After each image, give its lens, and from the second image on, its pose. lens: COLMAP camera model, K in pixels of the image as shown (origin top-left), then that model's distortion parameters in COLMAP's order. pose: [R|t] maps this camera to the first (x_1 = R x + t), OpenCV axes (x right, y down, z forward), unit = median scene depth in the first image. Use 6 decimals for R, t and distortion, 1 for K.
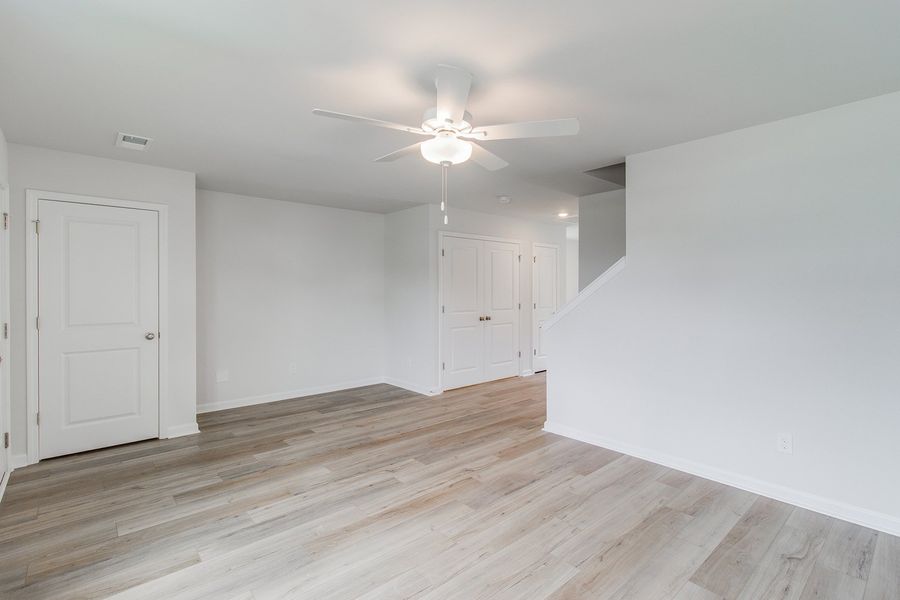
lens RADIAL K [[420.3, 0, 453.9], [0, 420.3, 289.9], [0, 0, 1]] dist [-0.002096, -0.000119]
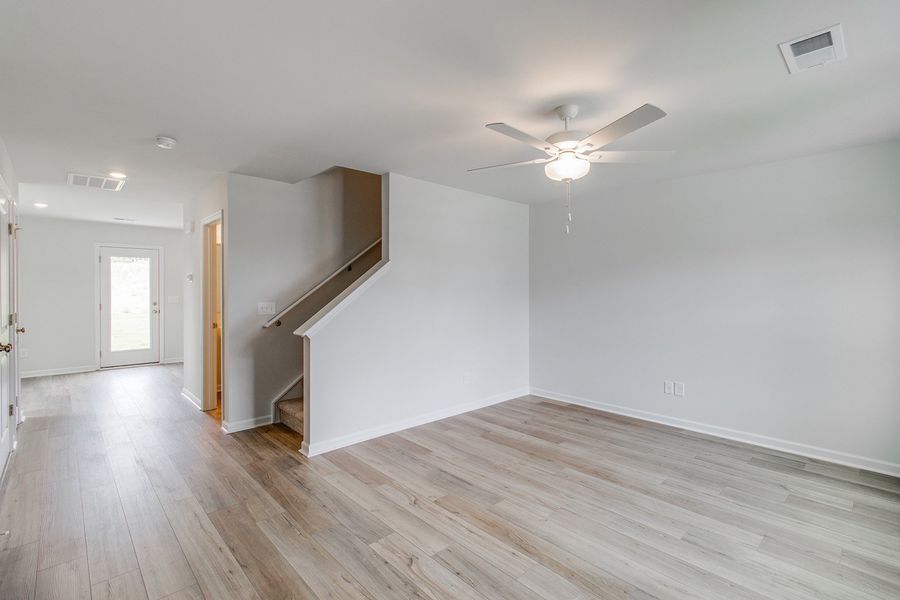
lens RADIAL K [[420.3, 0, 453.9], [0, 420.3, 289.9], [0, 0, 1]] dist [-0.002096, -0.000119]
pose [[-0.030959, -0.000121, 0.999521, -0.847907], [-0.000132, 1.000000, 0.000117, -0.000785], [-0.999521, -0.000128, -0.030959, 0.983969]]
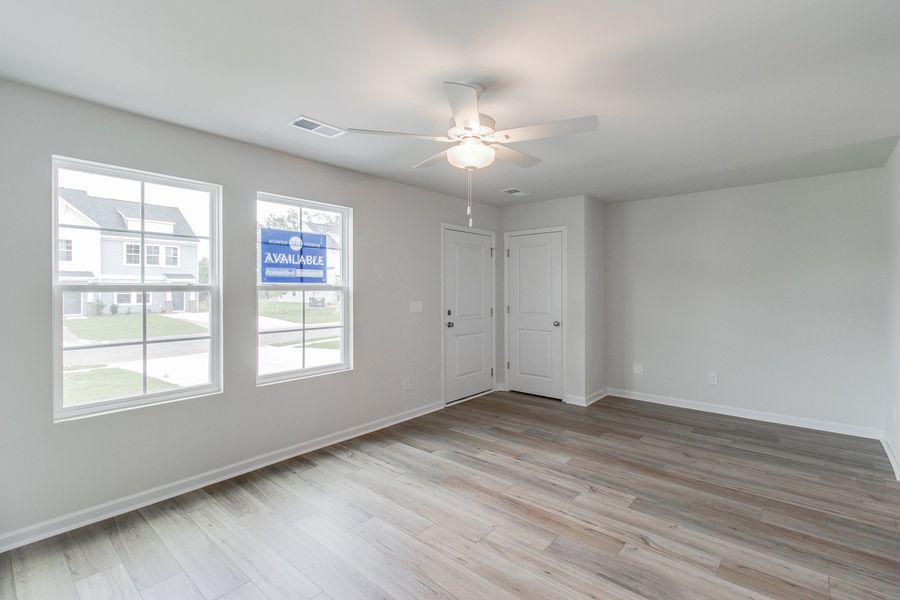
lens RADIAL K [[420.3, 0, 453.9], [0, 420.3, 289.9], [0, 0, 1]] dist [-0.002096, -0.000119]
pose [[0.132075, 0.000363, -0.991240, 0.734889], [0.000017, 1.000000, 0.000368, -0.000980], [0.991240, -0.000065, 0.132075, 0.601735]]
